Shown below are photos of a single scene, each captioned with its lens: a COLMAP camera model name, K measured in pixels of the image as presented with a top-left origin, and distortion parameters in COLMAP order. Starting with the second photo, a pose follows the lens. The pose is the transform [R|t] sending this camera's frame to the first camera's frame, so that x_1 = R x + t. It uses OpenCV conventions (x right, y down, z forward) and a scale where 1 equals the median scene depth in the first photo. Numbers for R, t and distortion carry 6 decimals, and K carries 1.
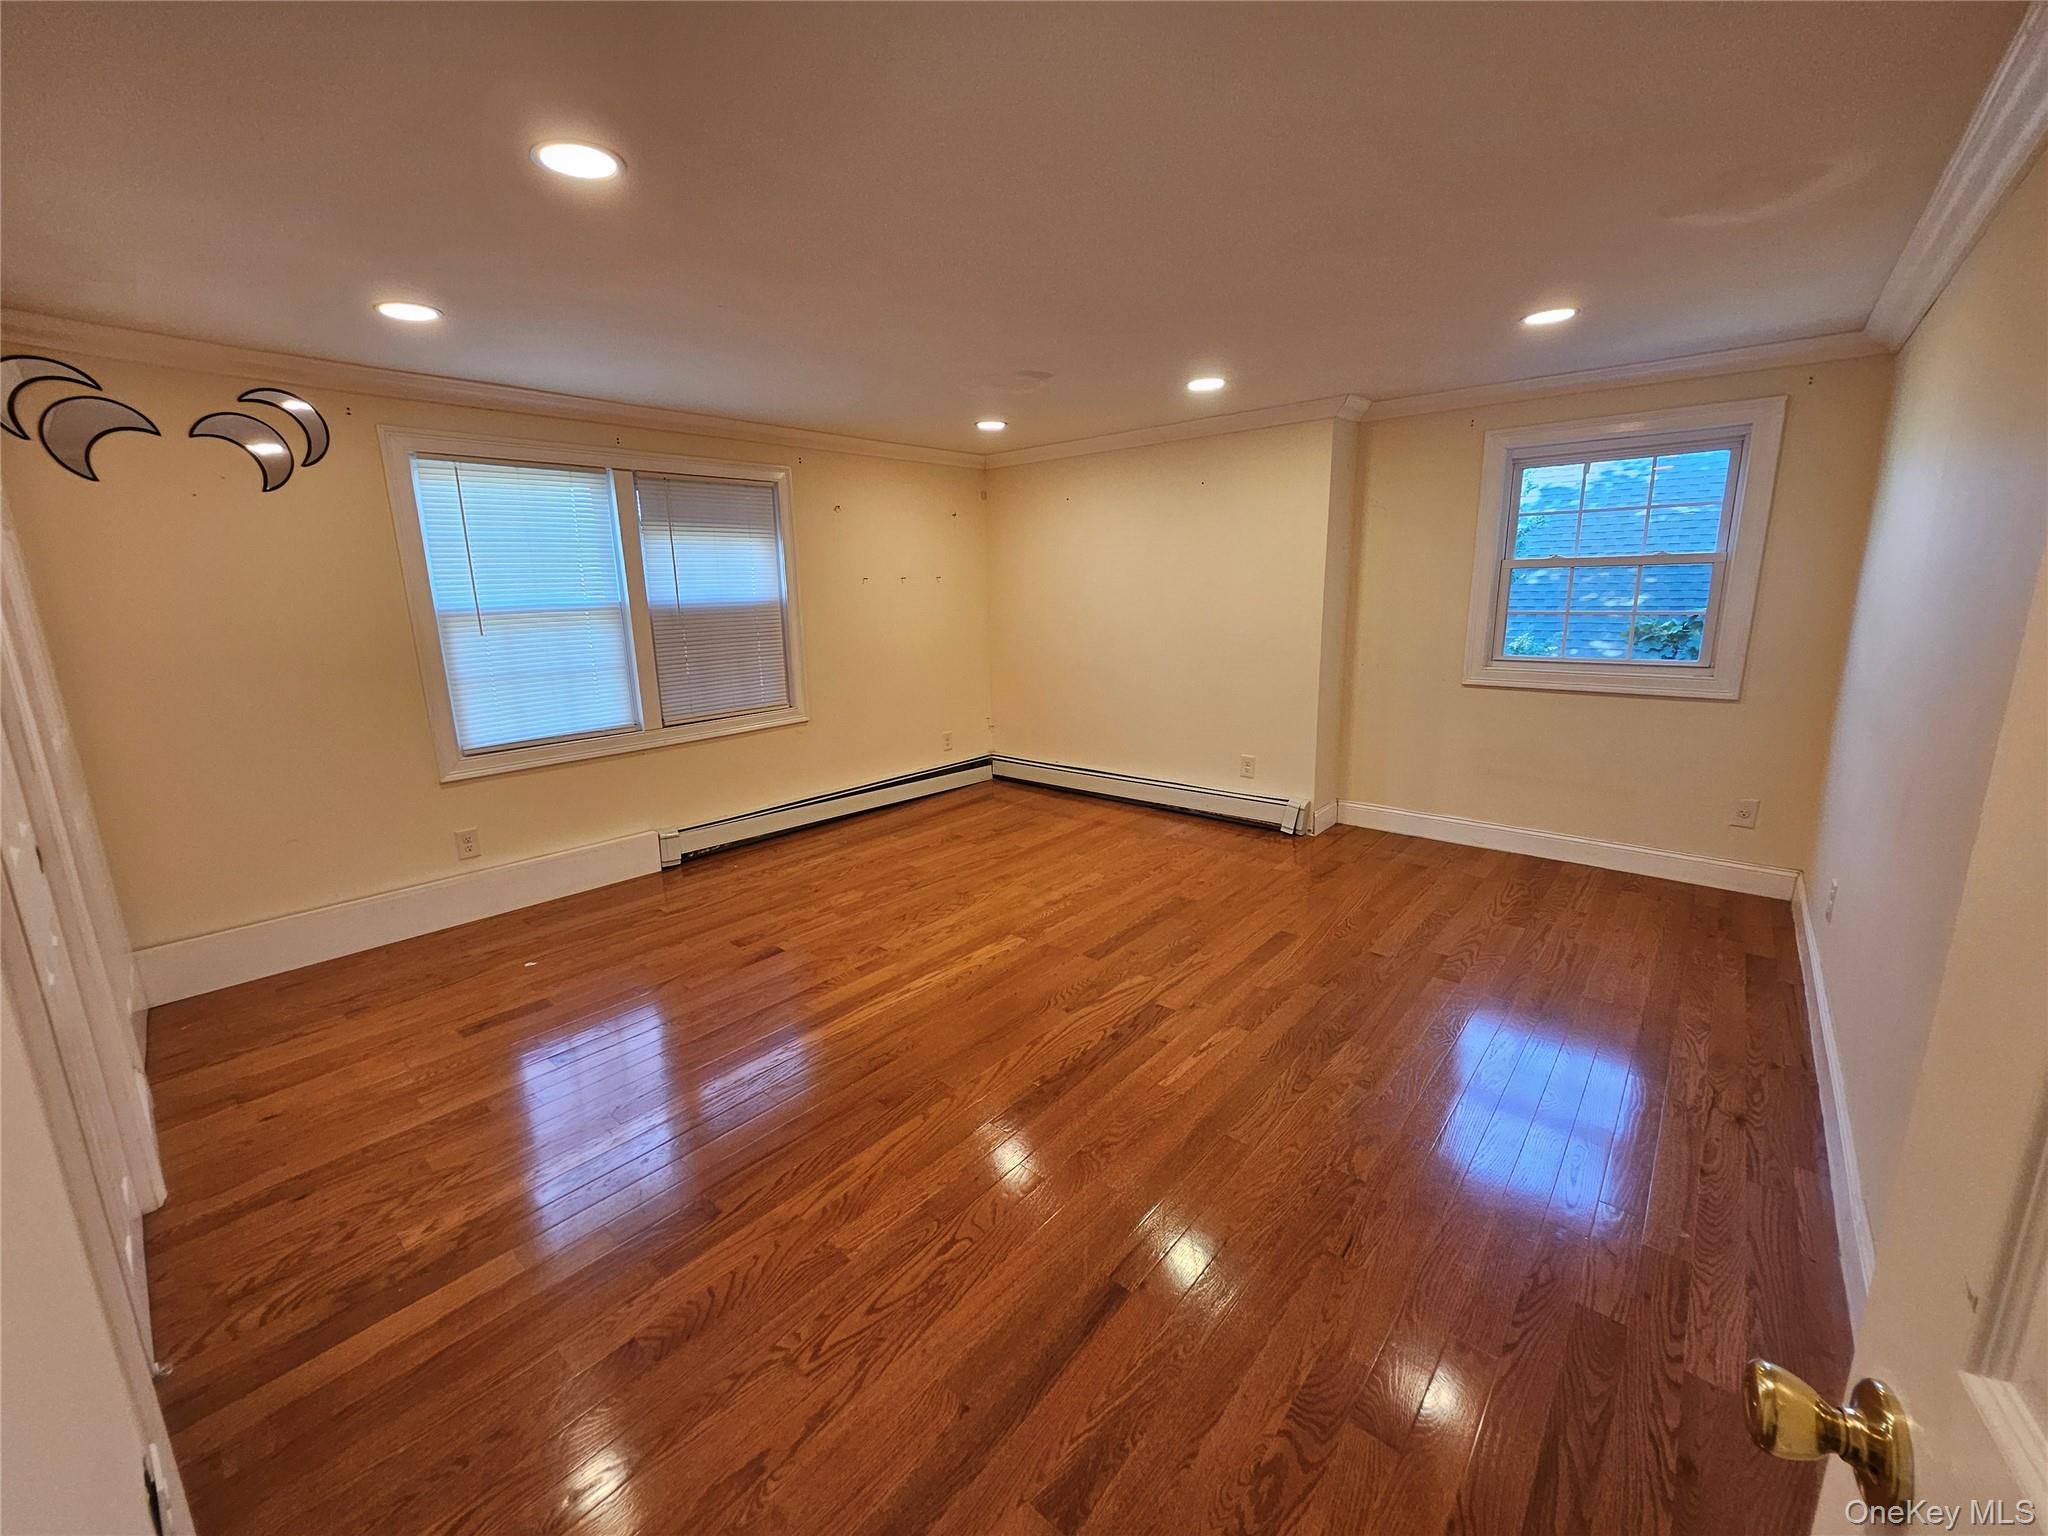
lens RADIAL K [[811.3, 0, 1012.4], [0, 811.3, 774.0], [0, 0, 1]] dist [-0.004586, 0.003097]
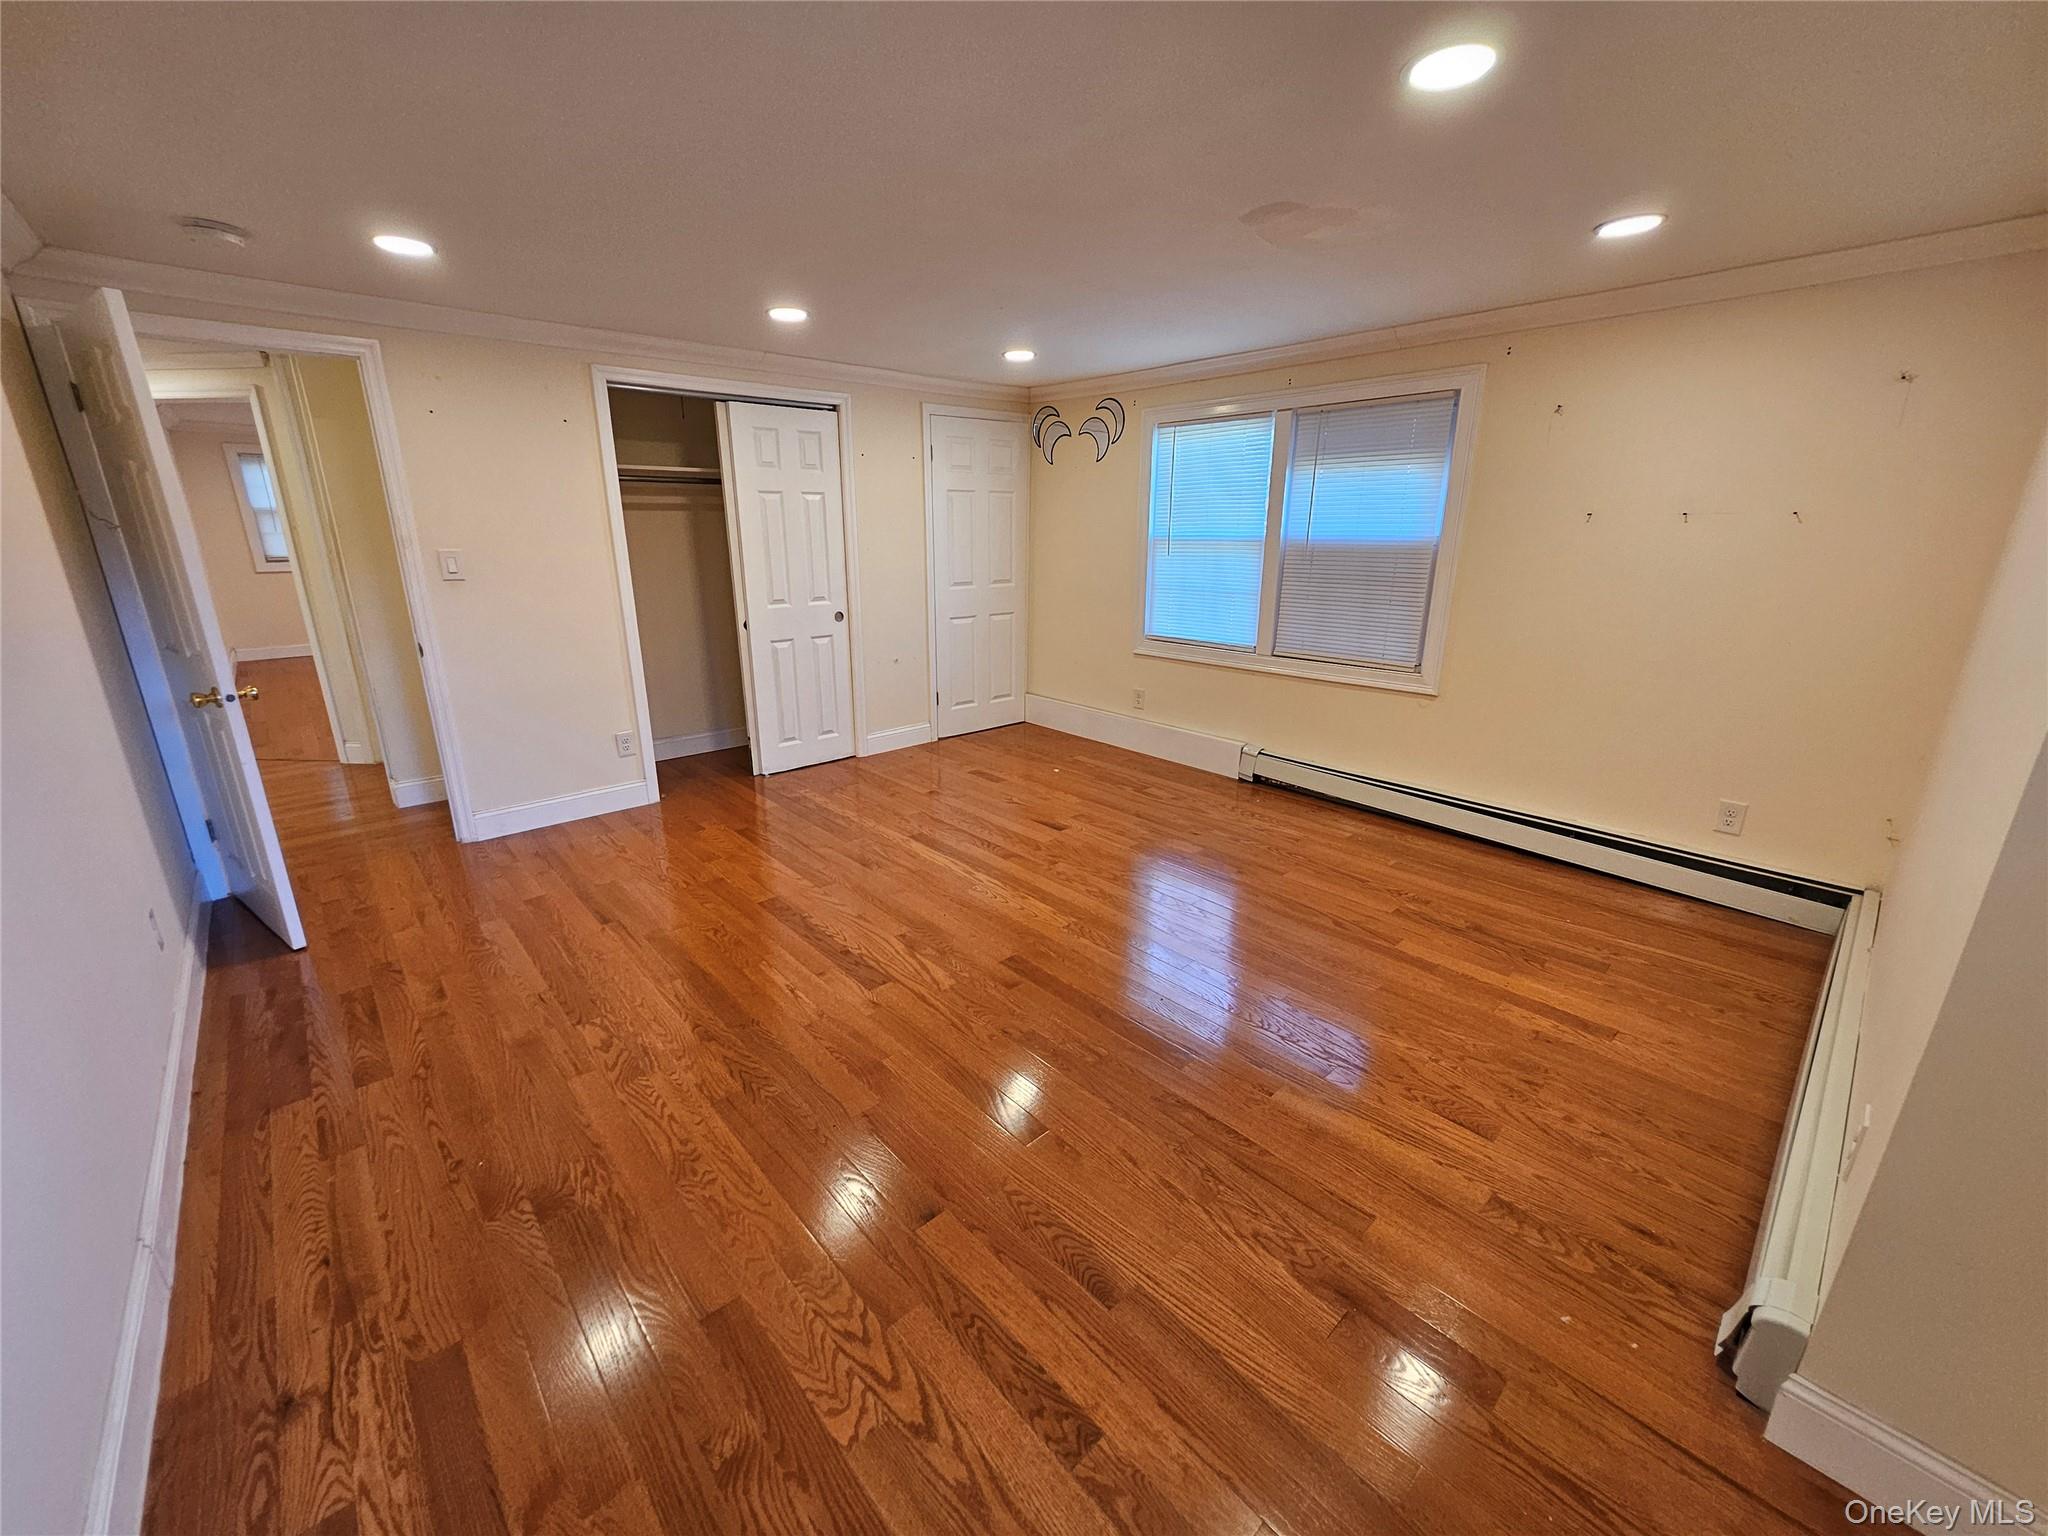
lens RADIAL K [[811.3, 0, 1017.0], [0, 811.3, 766.0], [0, 0, 1]] dist [-0.004586, 0.003097]
pose [[-0.115113, 0.308105, -0.944363, 0.936656], [-0.222020, 0.918652, 0.326780, -0.281036], [0.968223, 0.247284, -0.037343, 1.065988]]
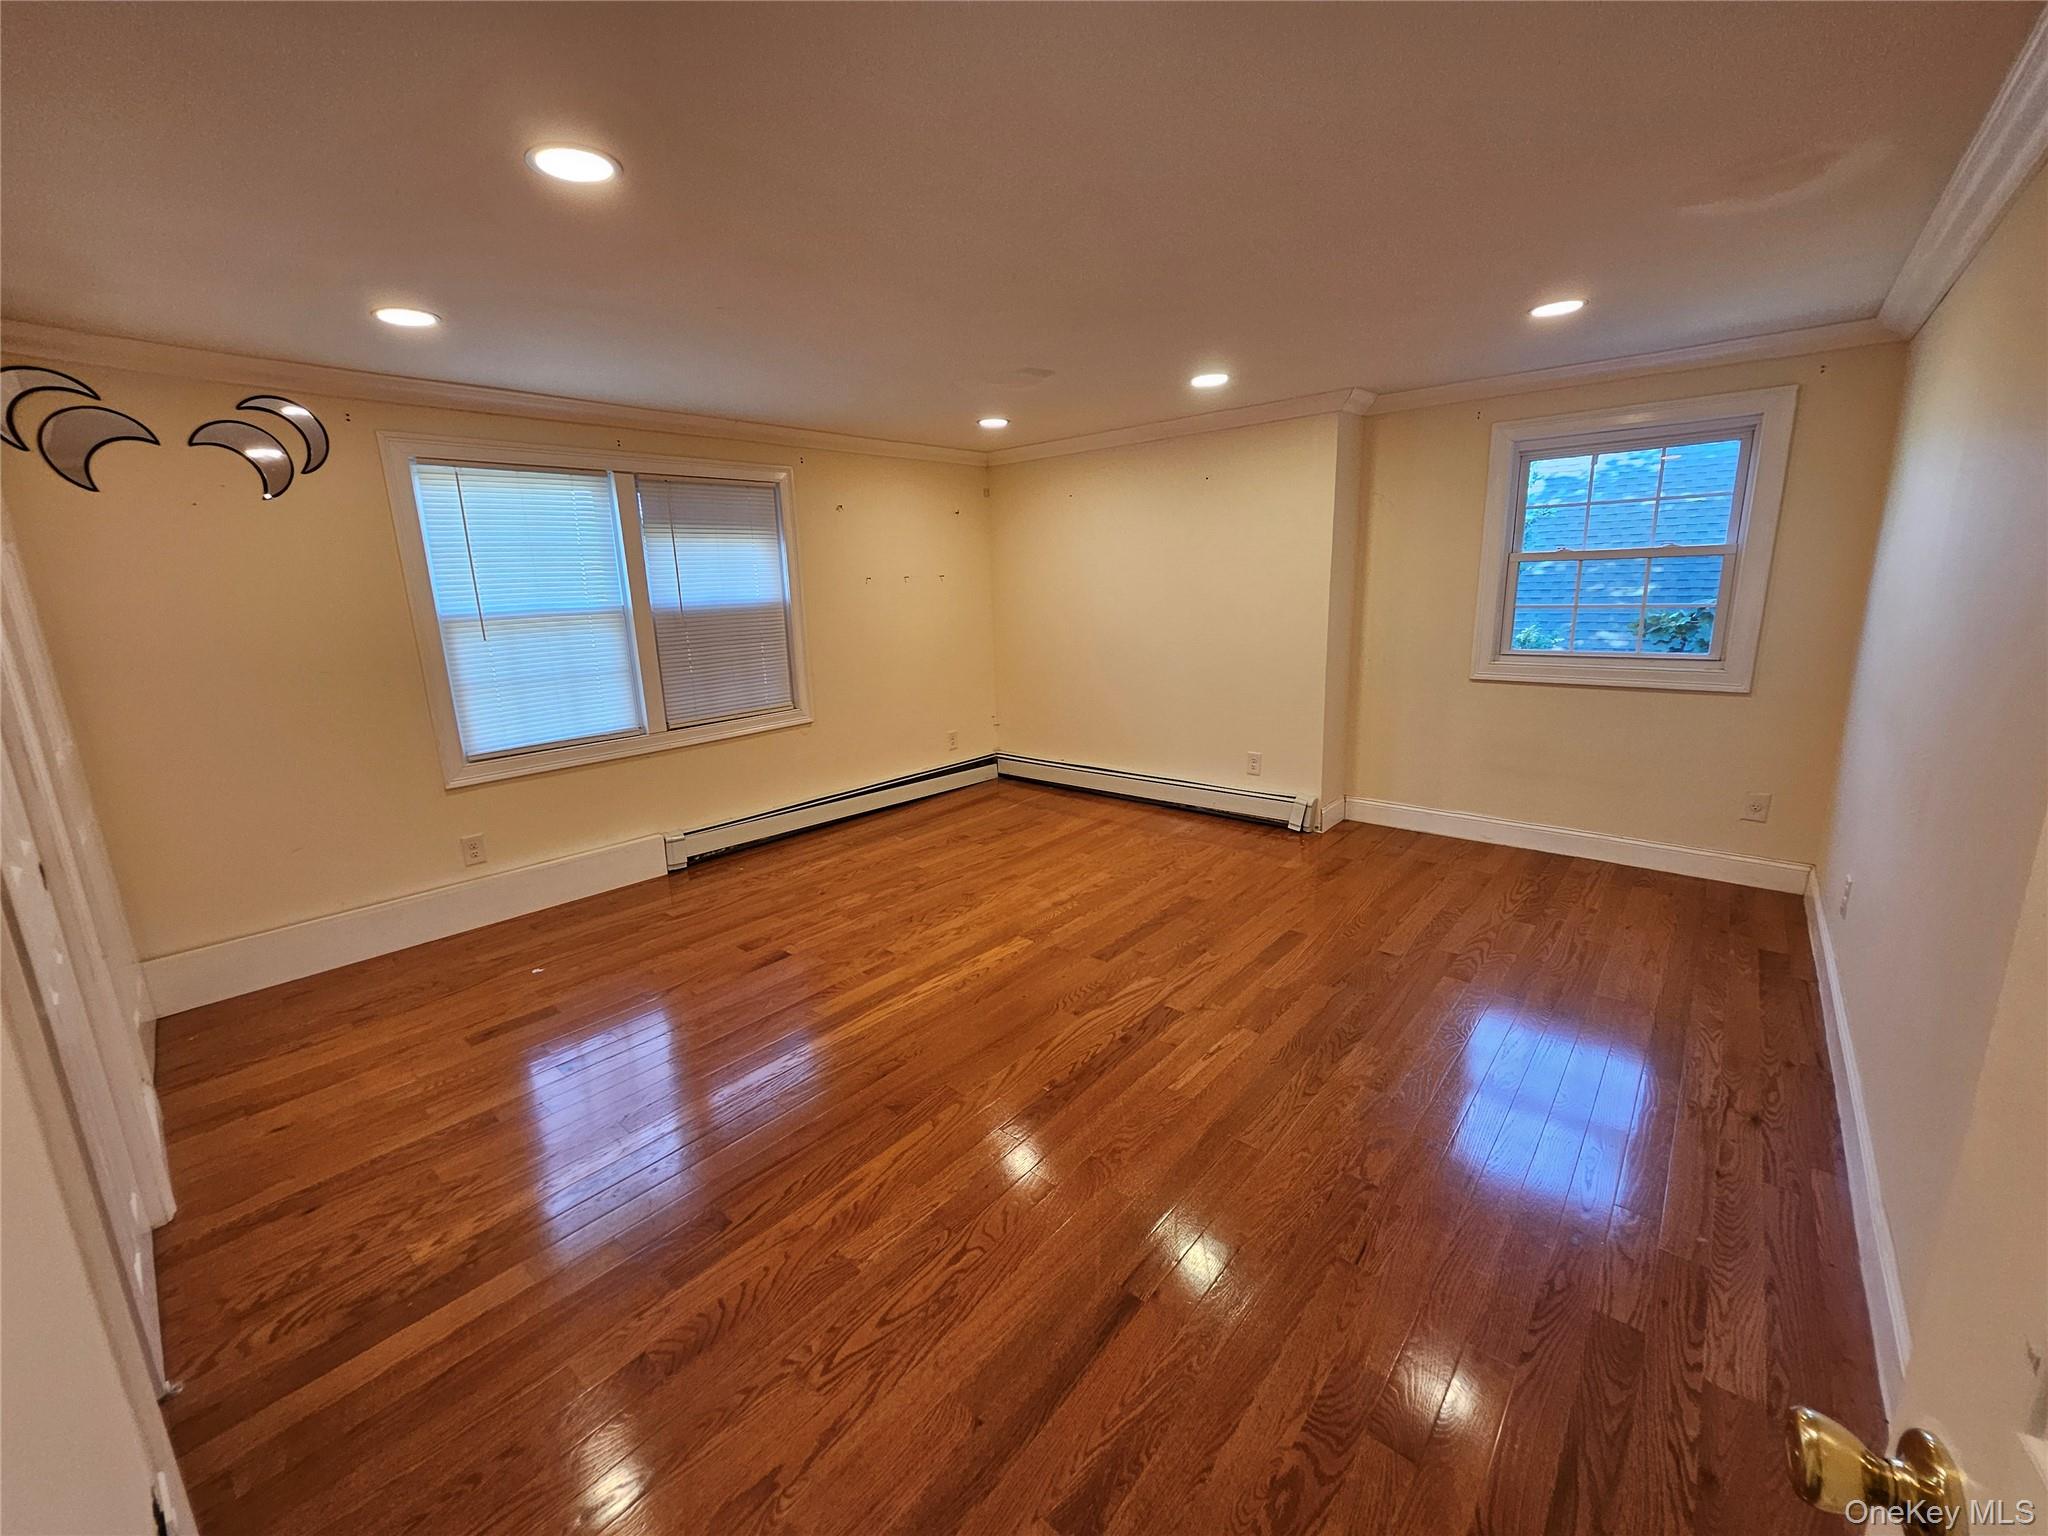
lens RADIAL K [[811.3, 0, 1014.2], [0, 811.3, 774.4], [0, 0, 1]] dist [-0.004586, 0.003097]
pose [[0.999947, -0.009534, -0.003805, -0.001339], [0.009558, 0.999935, 0.006256, -0.008338], [0.003745, -0.006292, 0.999973, 0.005610]]
